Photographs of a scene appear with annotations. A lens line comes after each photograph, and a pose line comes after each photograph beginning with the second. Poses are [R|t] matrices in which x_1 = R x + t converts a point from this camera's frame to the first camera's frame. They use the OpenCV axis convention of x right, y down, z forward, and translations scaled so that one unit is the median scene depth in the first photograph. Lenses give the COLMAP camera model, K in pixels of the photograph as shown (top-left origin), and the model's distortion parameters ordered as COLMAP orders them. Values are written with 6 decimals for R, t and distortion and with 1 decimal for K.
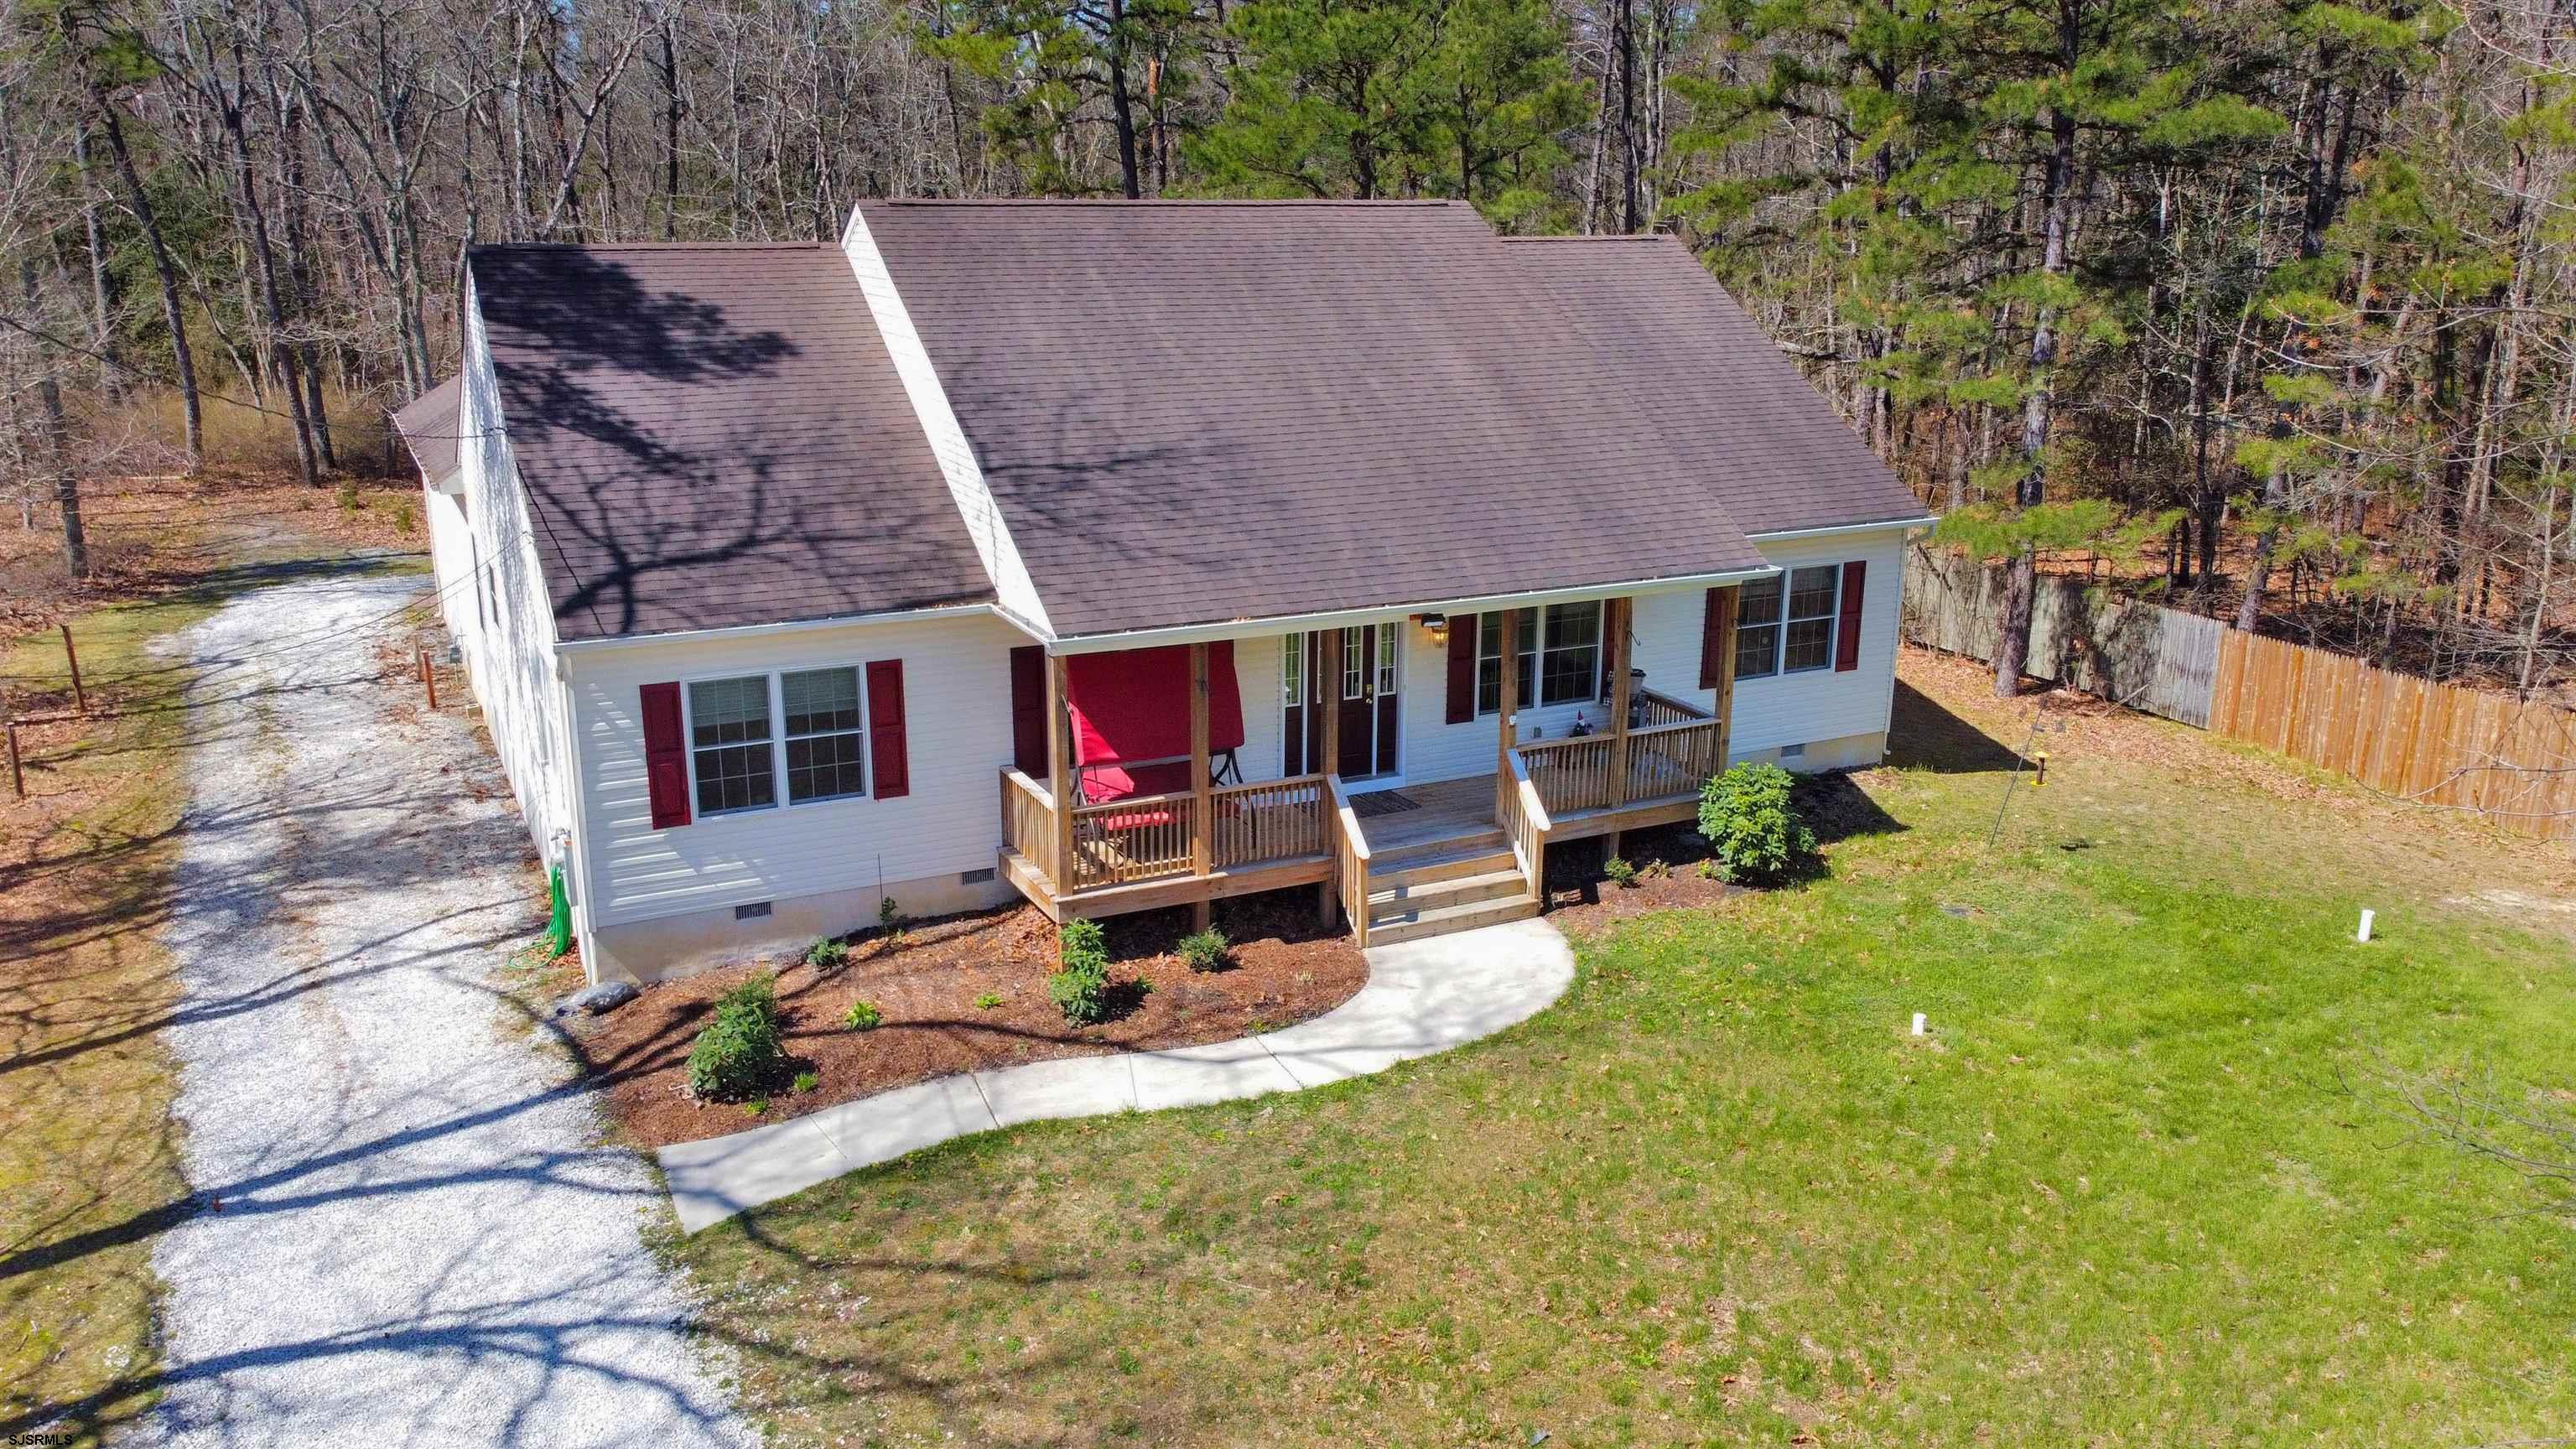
lens RADIAL K [[1952.8, 0, 1287.8], [0, 1952.8, 738.0], [0, 0, 1]] dist [-0.001438, 0.001769]
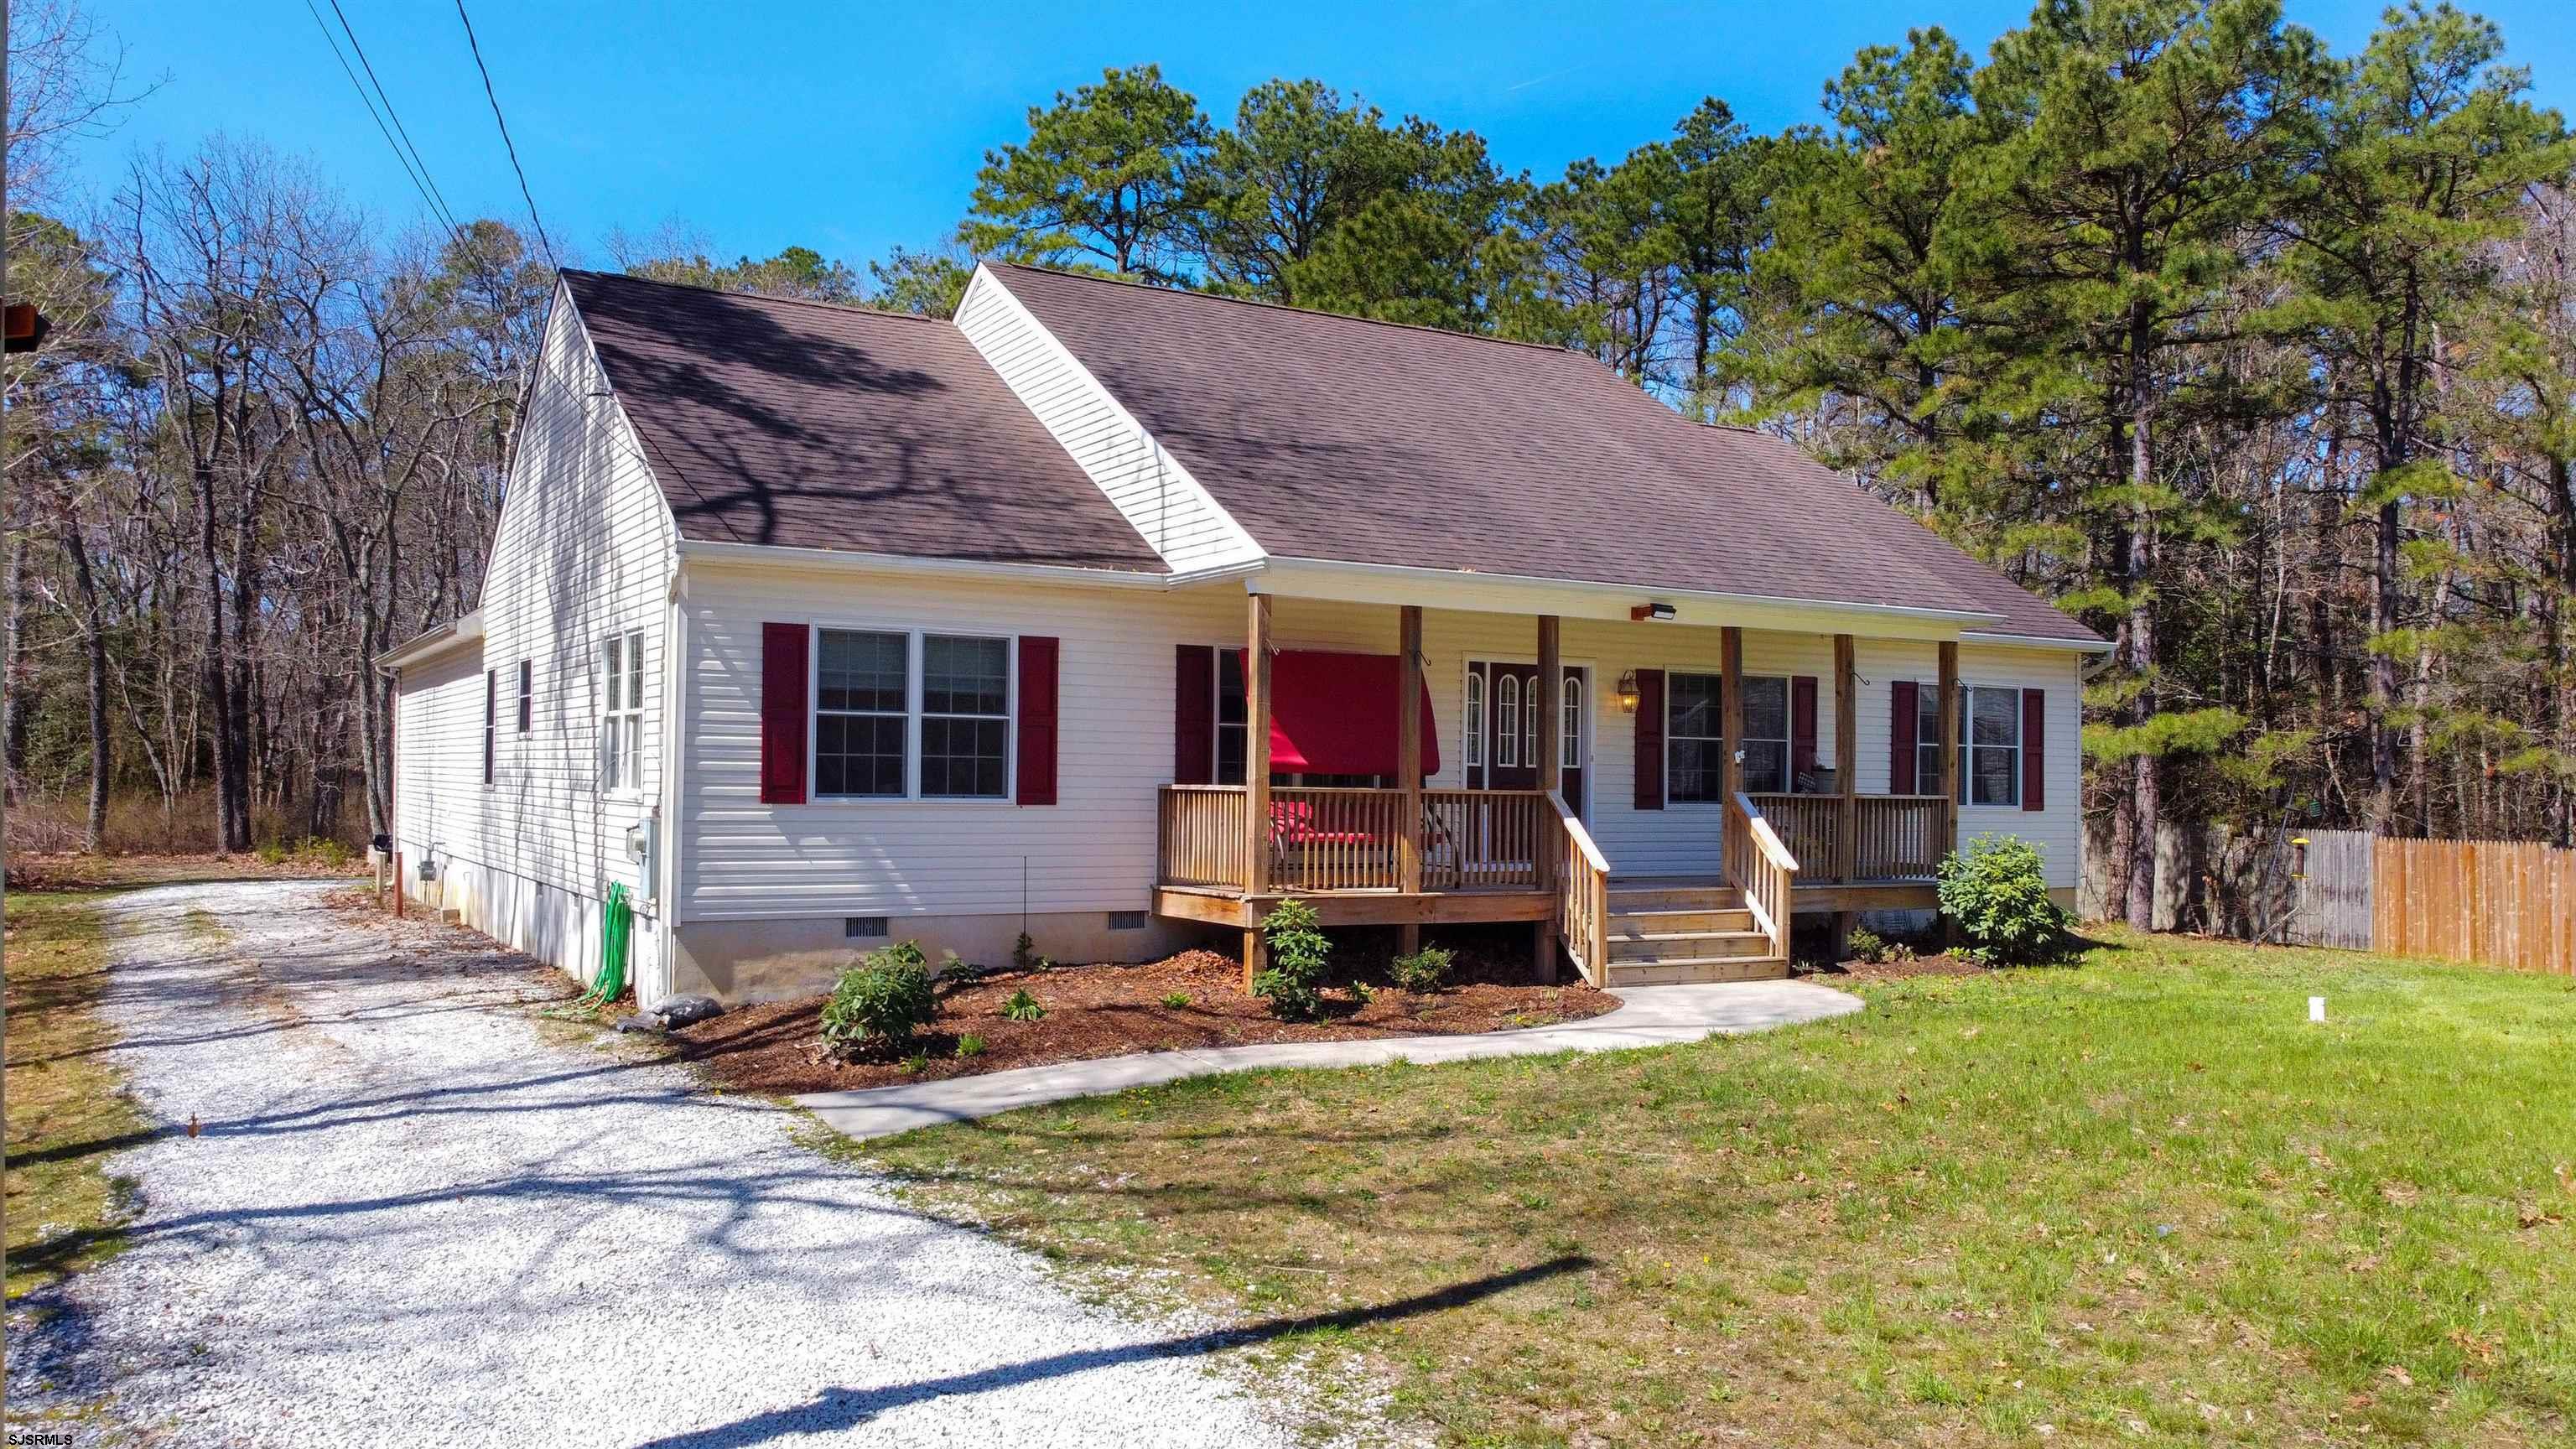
lens RADIAL K [[1952.8, 0, 1287.8], [0, 1952.8, 738.0], [0, 0, 1]] dist [-0.001438, 0.001769]
pose [[0.997997, 0.009272, 0.062572, -0.142841], [0.009471, 0.956146, -0.292736, 0.239711], [-0.062542, 0.292743, 0.954144, 0.180755]]
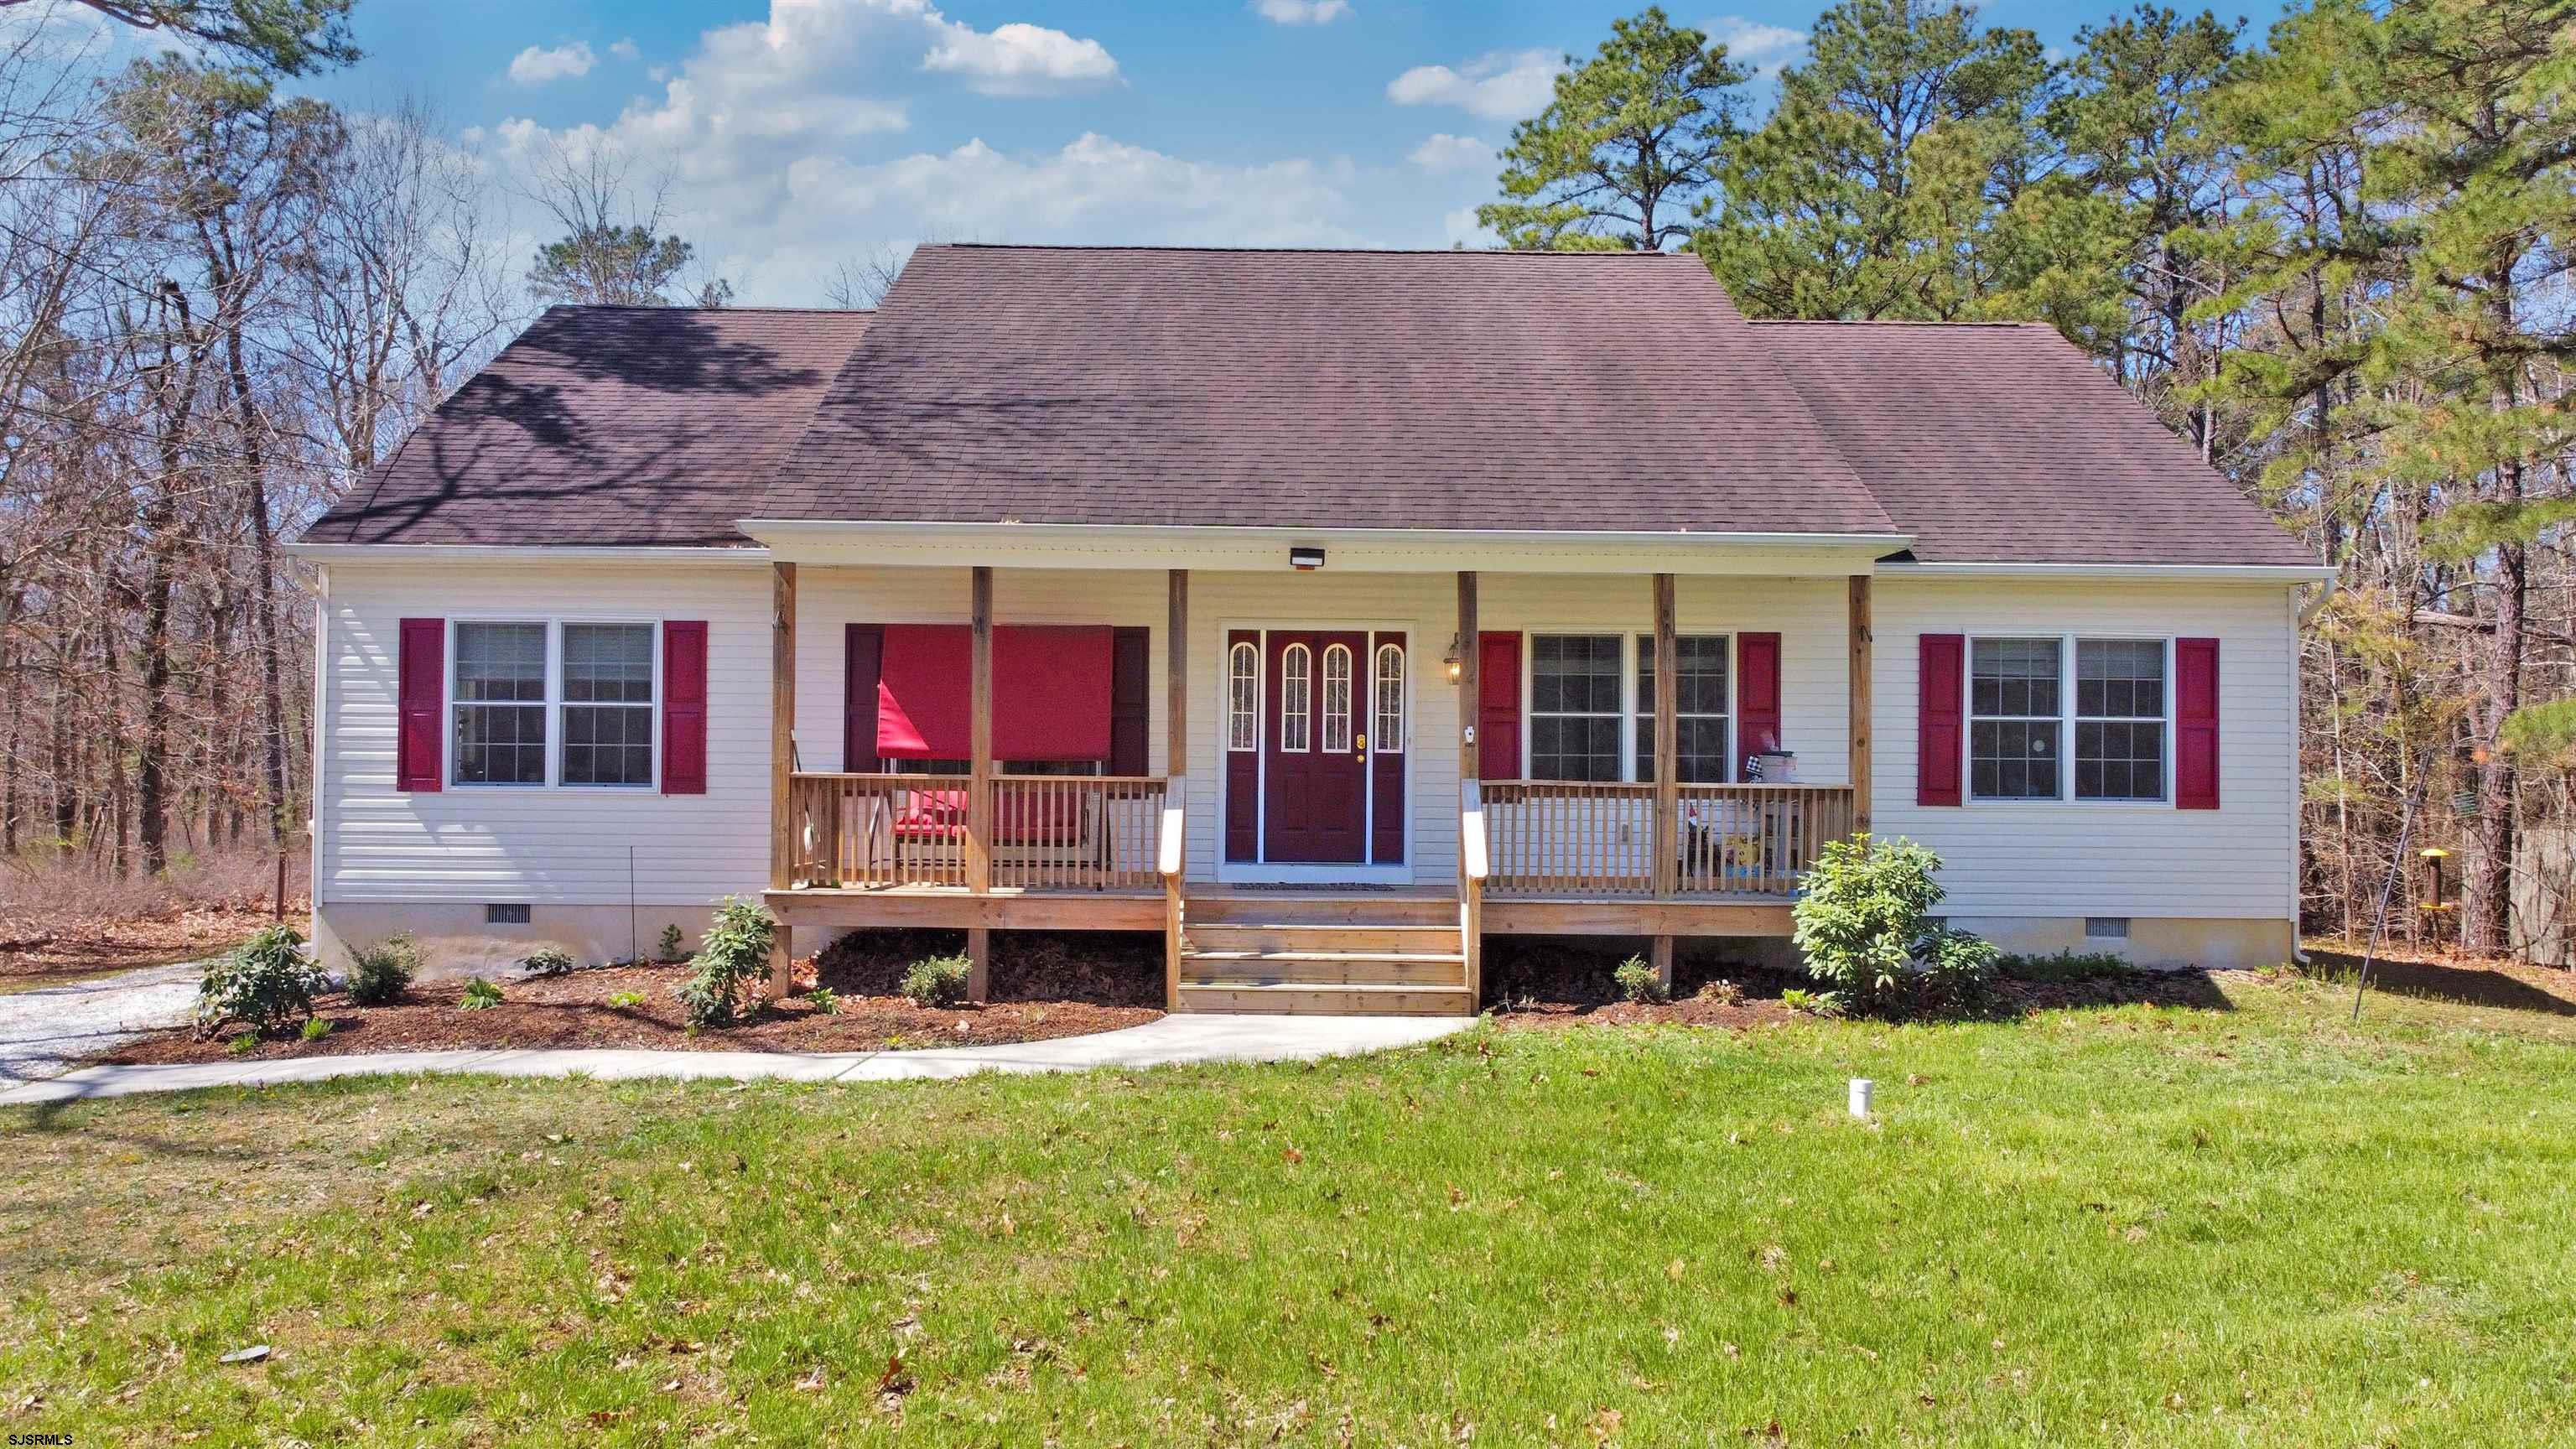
lens RADIAL K [[1952.8, 0, 1287.8], [0, 1952.8, 738.0], [0, 0, 1]] dist [-0.001438, 0.001769]
pose [[0.900624, -0.006157, -0.434556, 0.363076], [-0.123081, 0.955349, -0.268623, 0.188332], [0.416807, 0.295414, 0.859653, 0.385534]]
